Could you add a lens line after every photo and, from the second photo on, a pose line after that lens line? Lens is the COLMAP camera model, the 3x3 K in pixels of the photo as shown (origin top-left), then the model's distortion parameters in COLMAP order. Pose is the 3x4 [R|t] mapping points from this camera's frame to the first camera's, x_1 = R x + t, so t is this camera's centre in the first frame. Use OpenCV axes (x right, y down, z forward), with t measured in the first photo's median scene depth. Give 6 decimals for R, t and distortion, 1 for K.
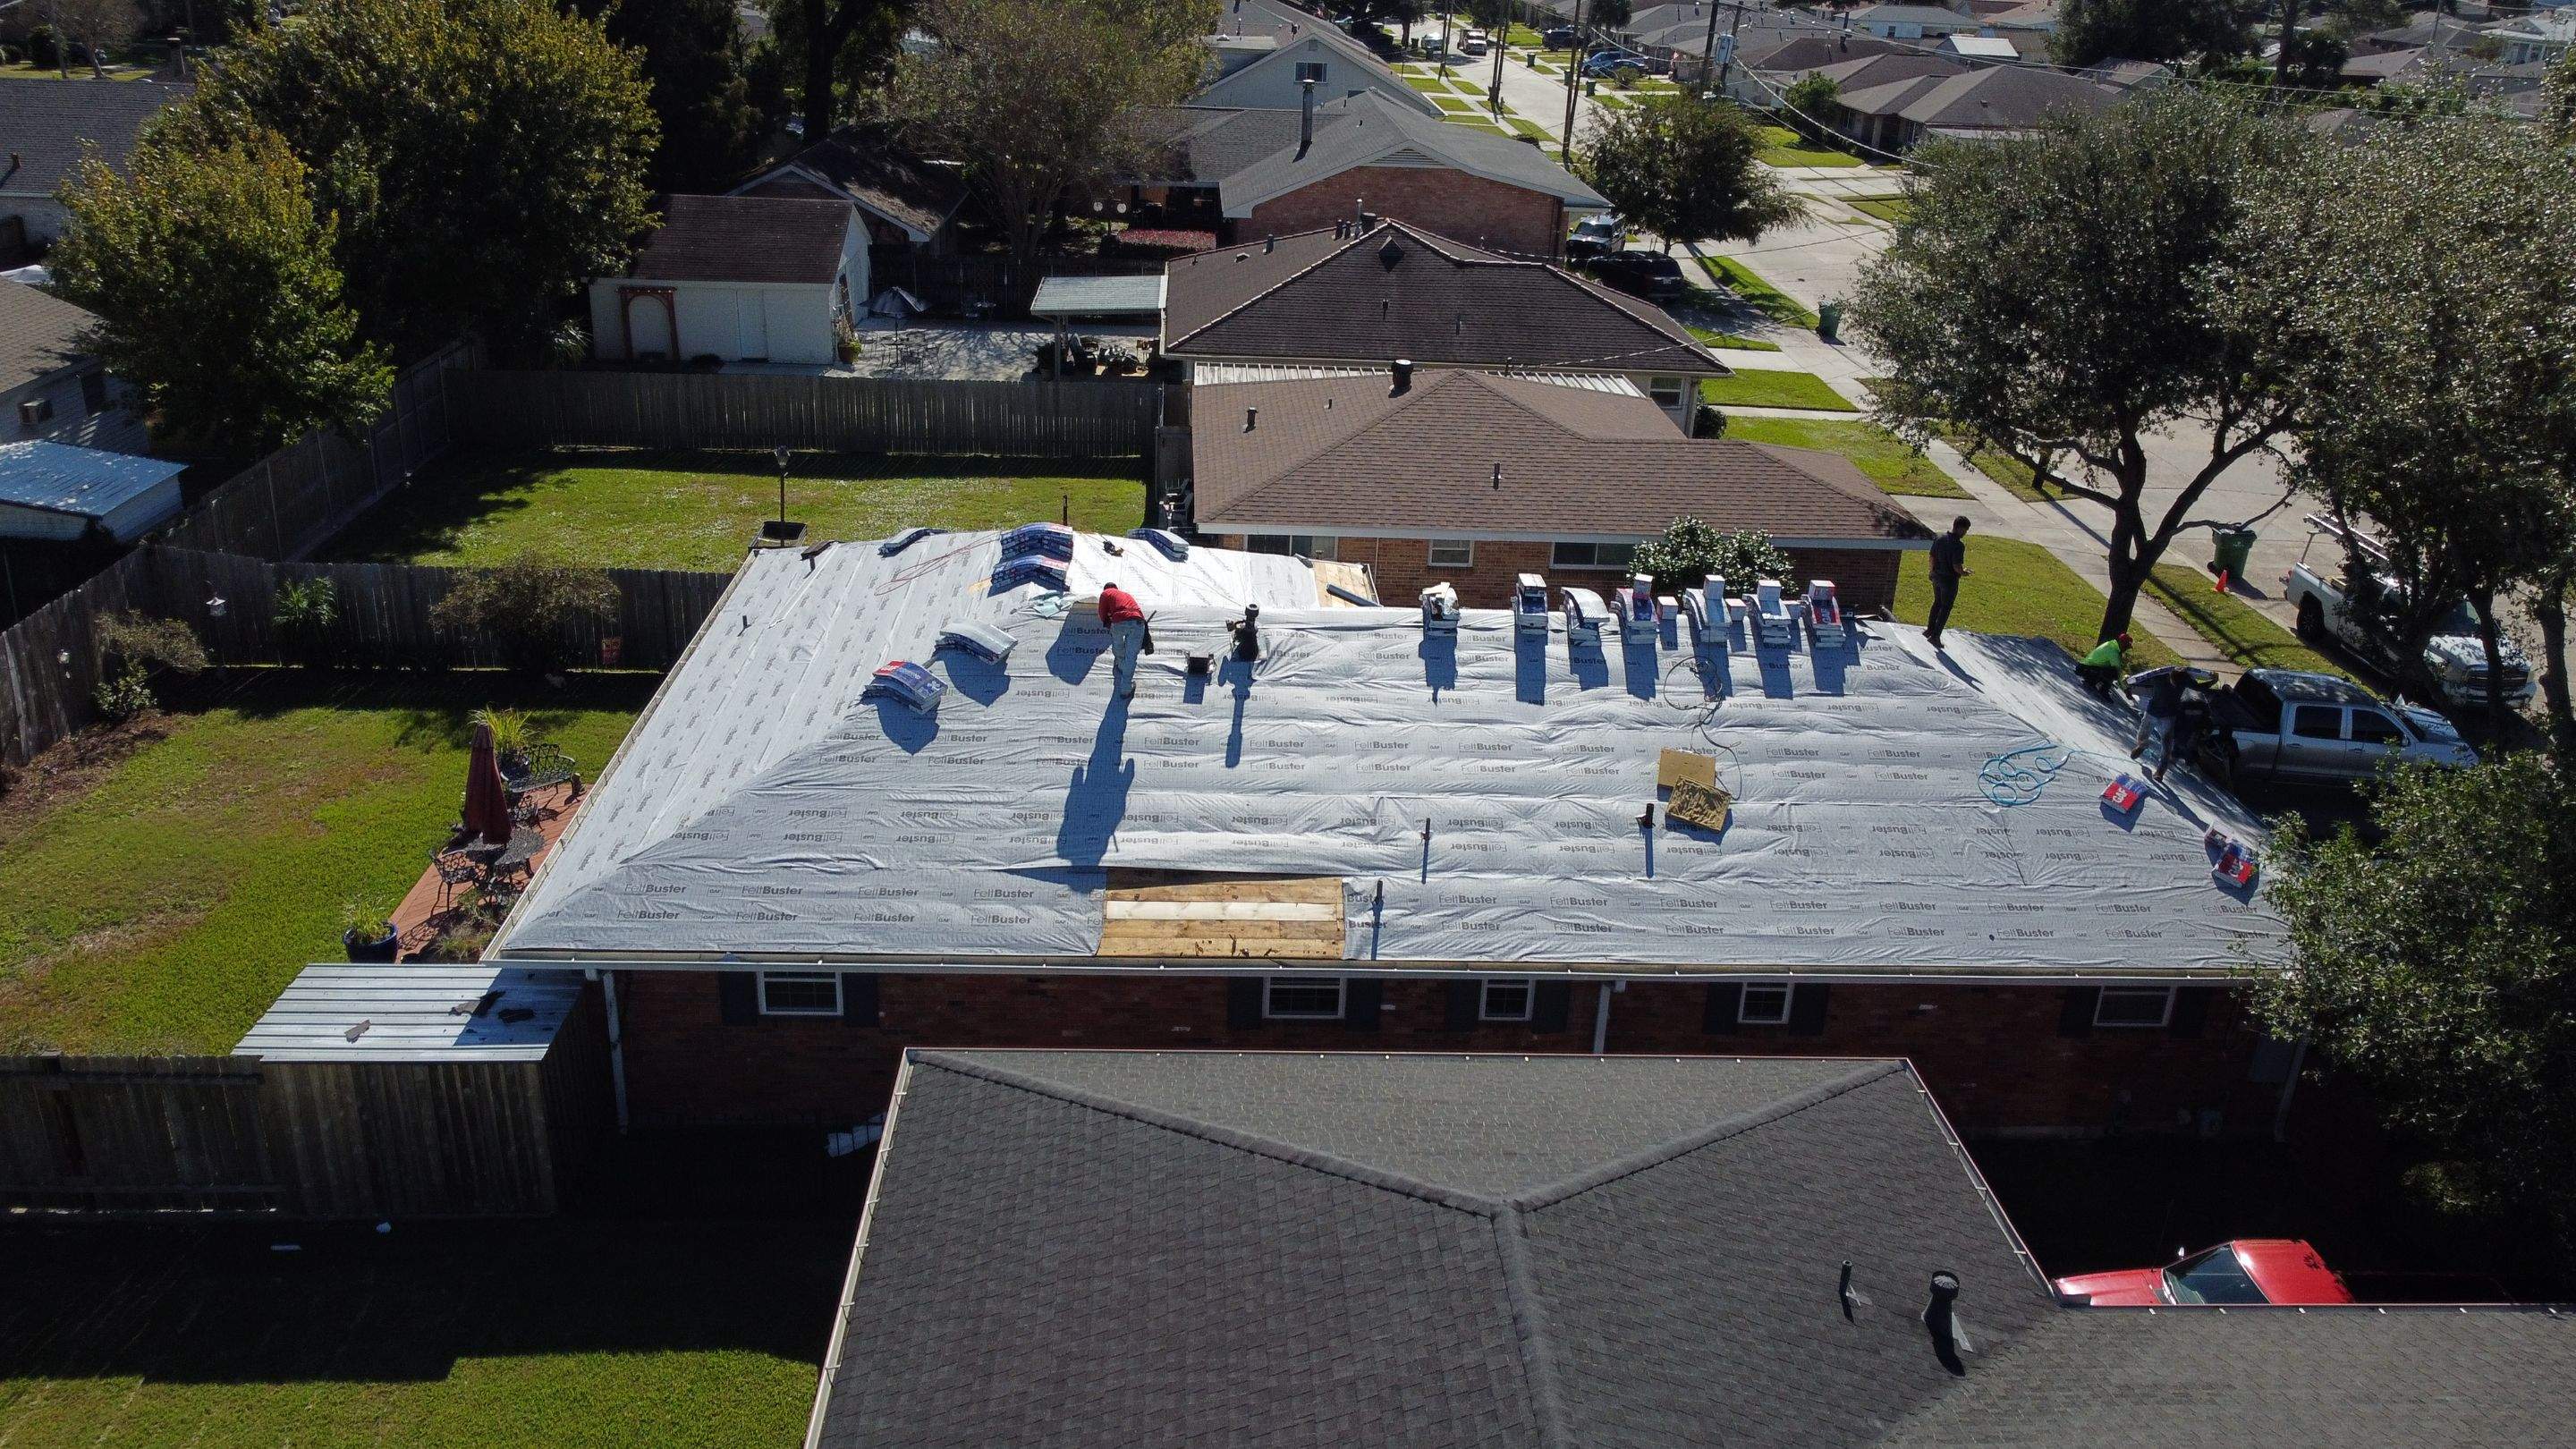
lens RADIAL K [[1953.4, 0, 1289.5], [0, 1953.4, 702.7], [0, 0, 1]] dist [0.000030, -0.008940]
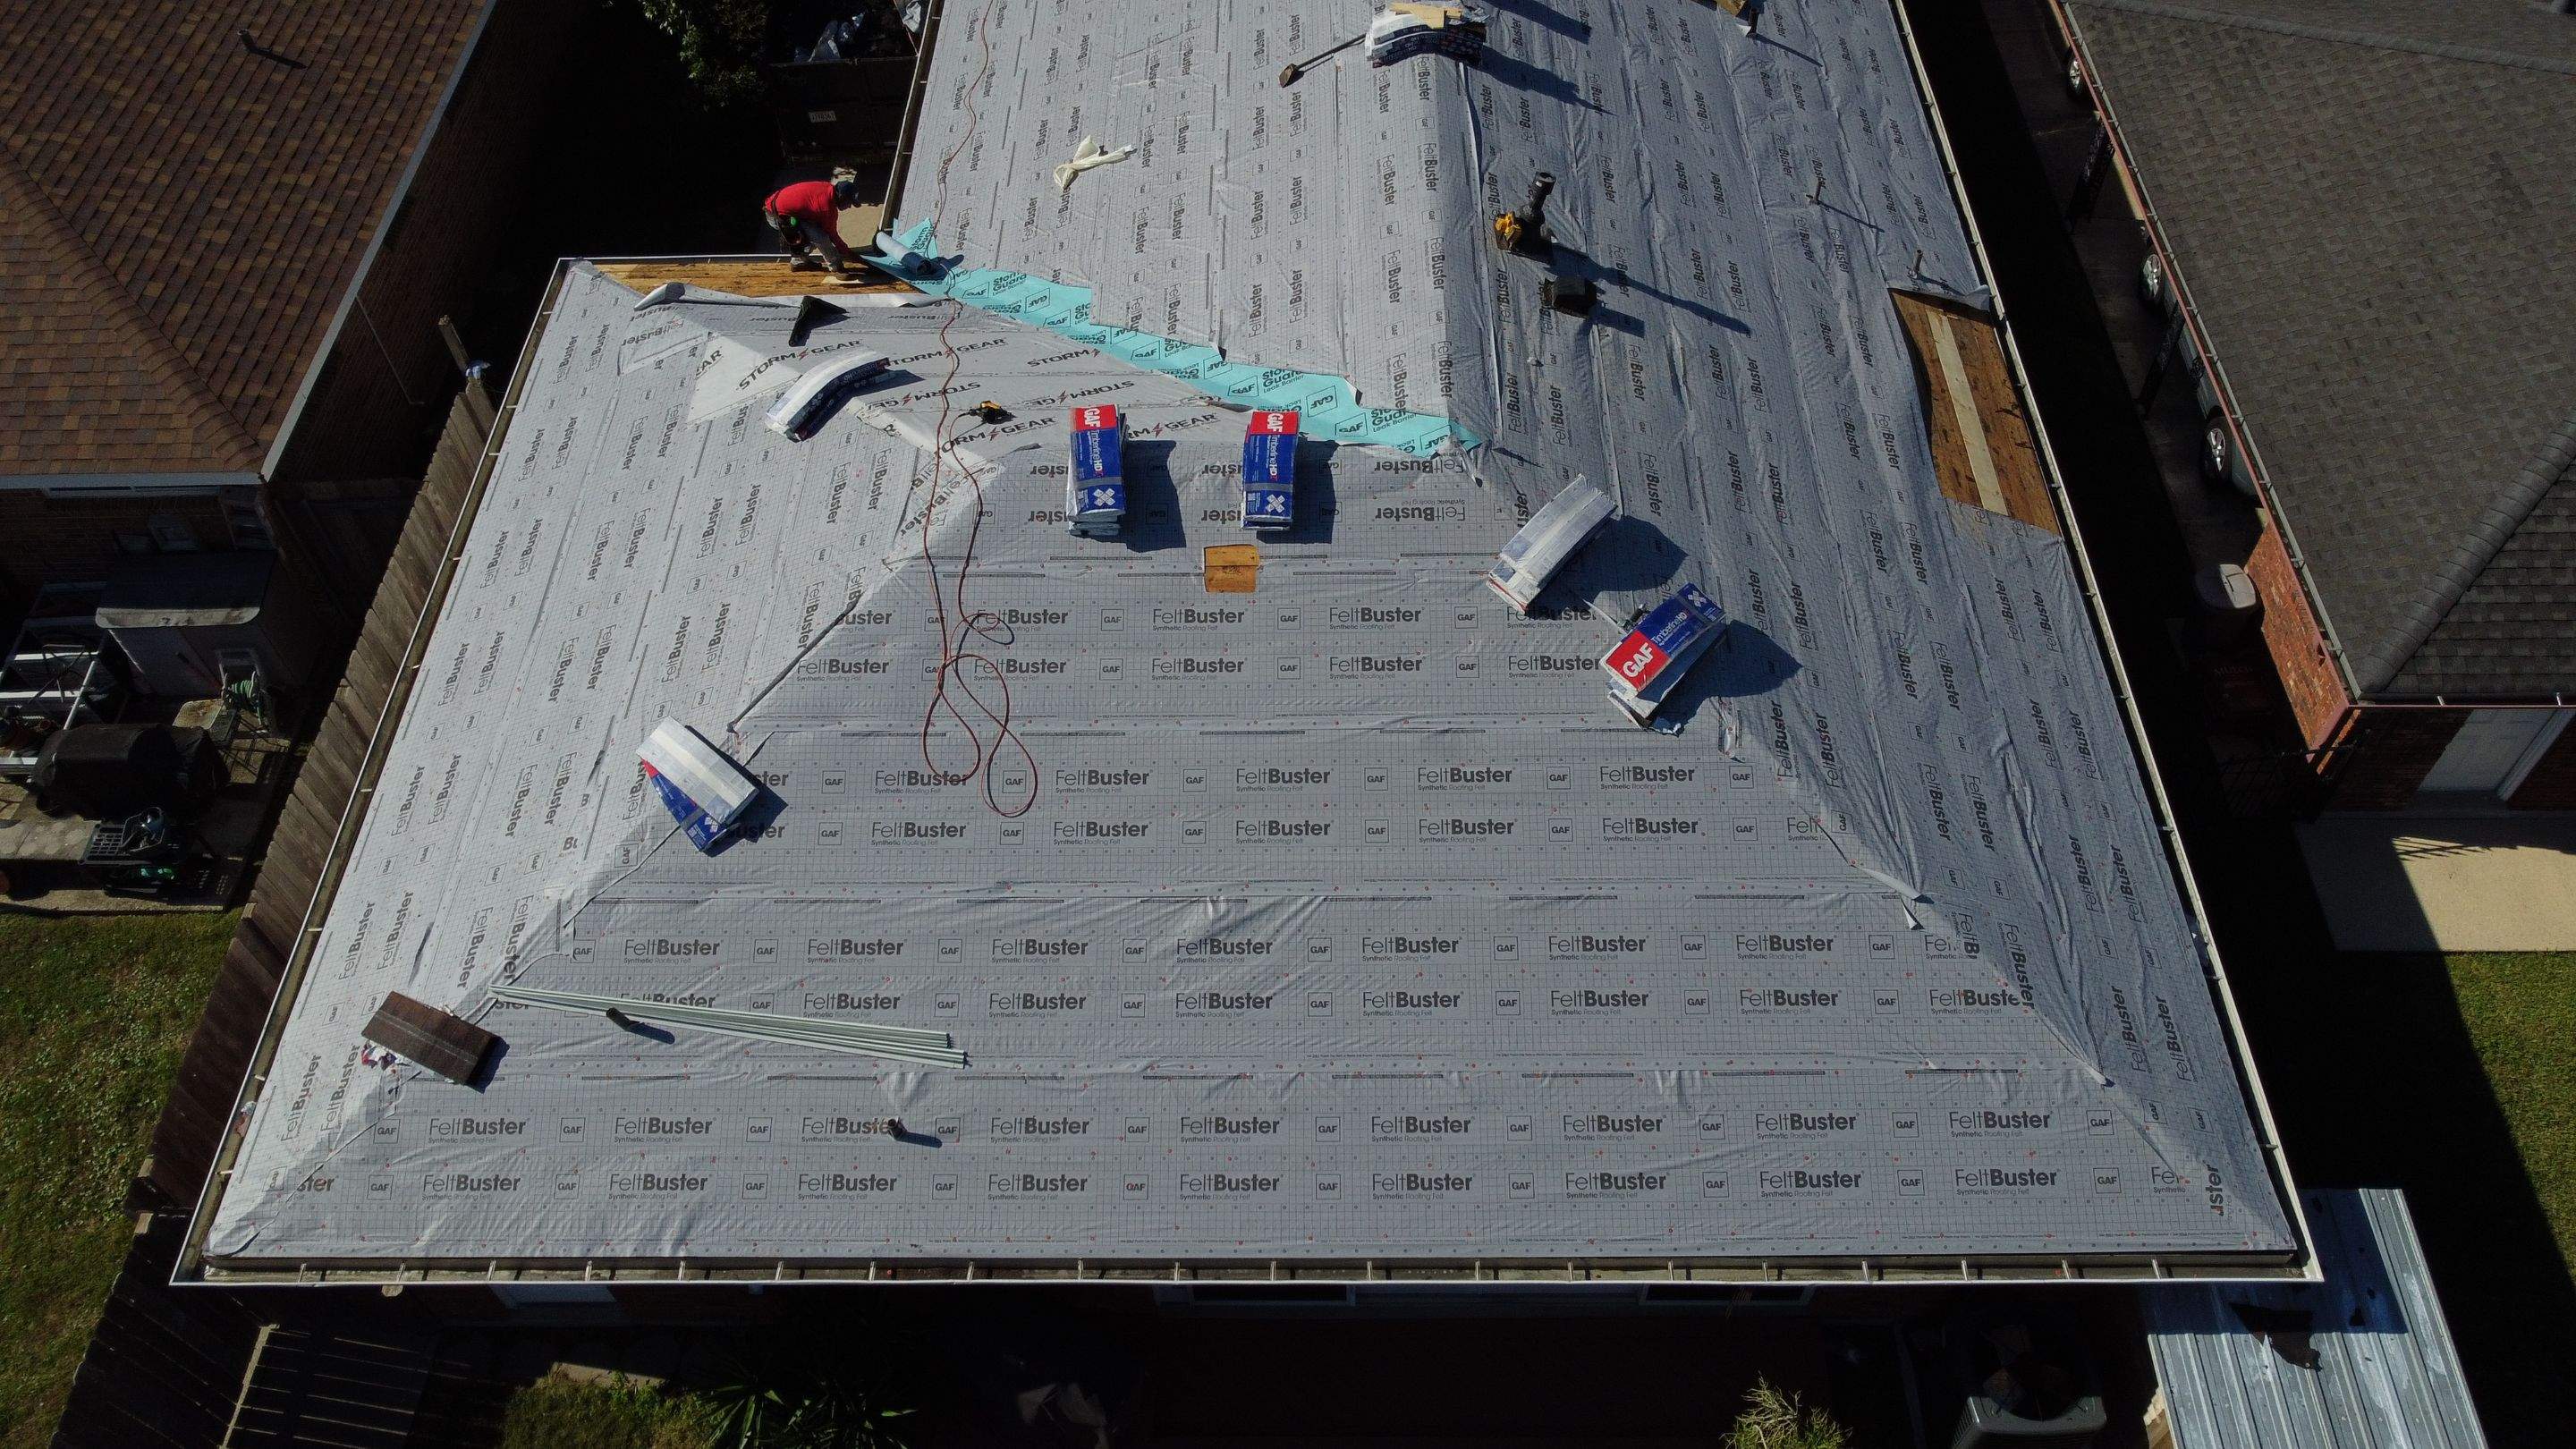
lens RADIAL K [[1953.4, 0, 1287.6], [0, 1953.4, 712.1], [0, 0, 1]] dist [0.000030, -0.008940]
pose [[0.057981, -0.806863, 0.587886, -0.542809], [0.407408, 0.556733, 0.723925, -0.449977], [-0.911404, 0.197535, 0.361002, 0.872192]]
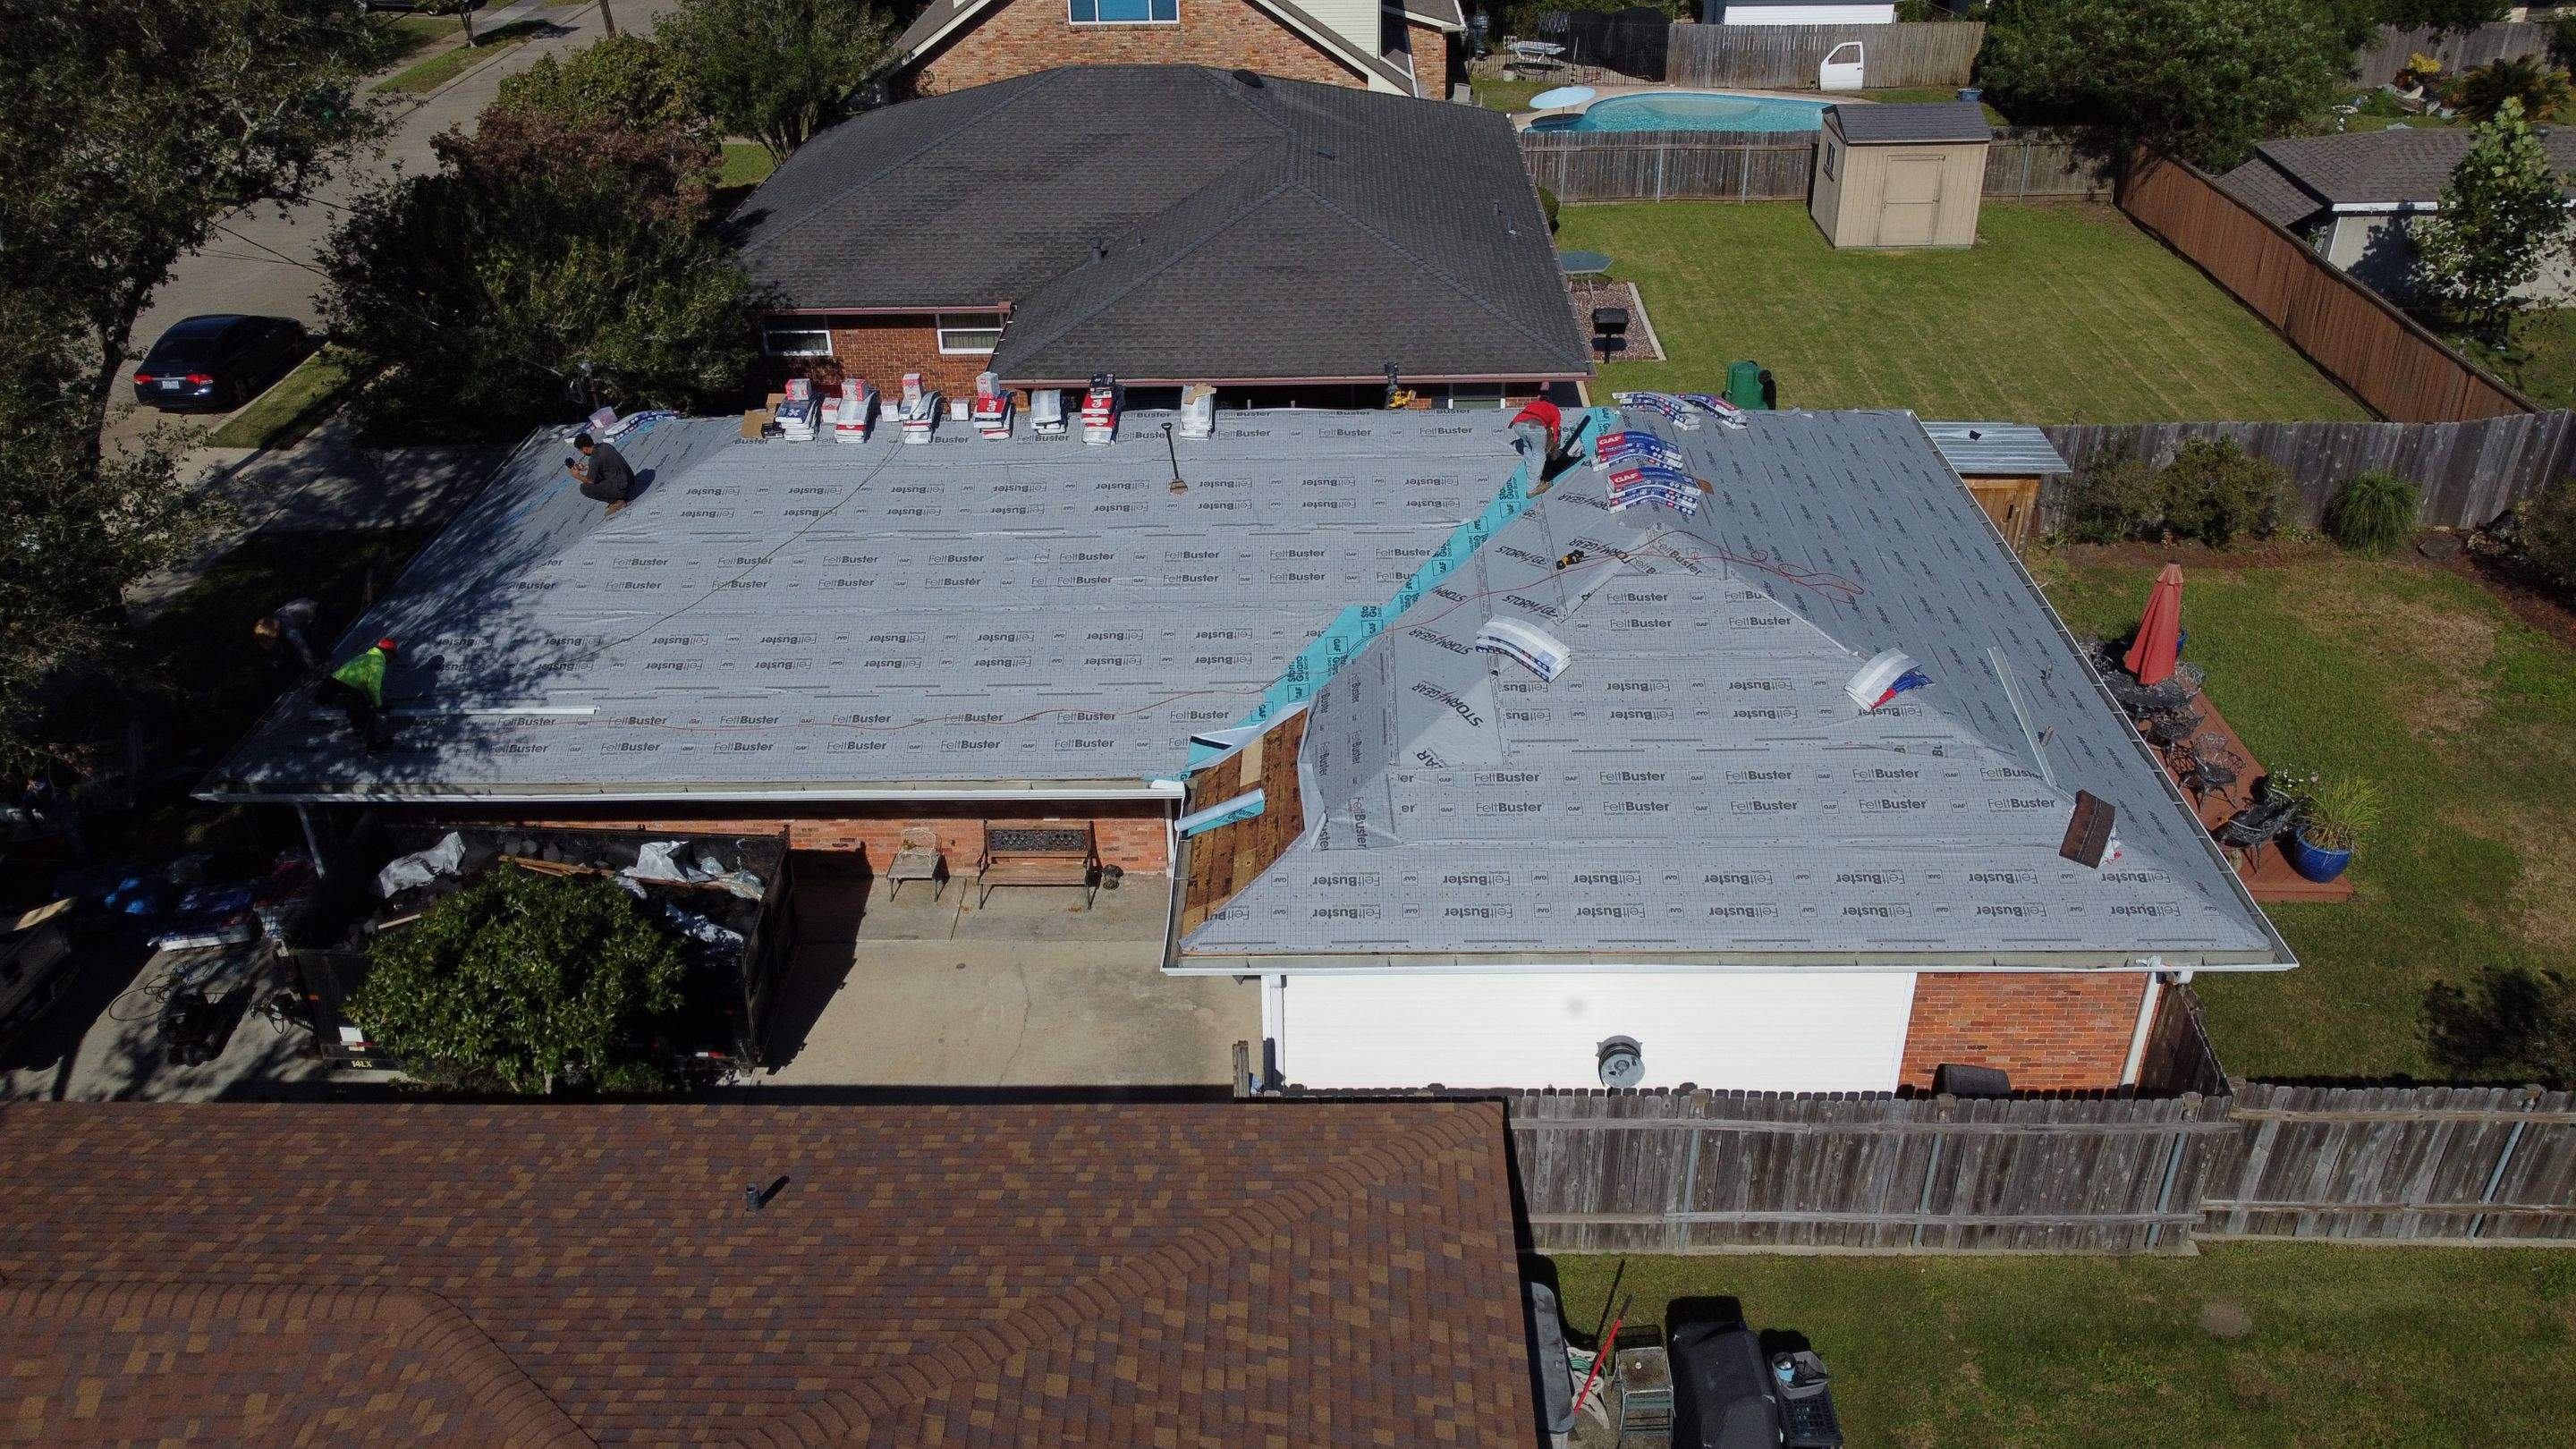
lens RADIAL K [[1953.4, 0, 1291.1], [0, 1953.4, 706.4], [0, 0, 1]] dist [0.000030, -0.008940]
pose [[-0.997586, -0.050459, 0.047701, -0.024602], [0.006754, 0.613204, 0.789896, -0.753219], [-0.069108, 0.788311, -0.611383, 1.769358]]
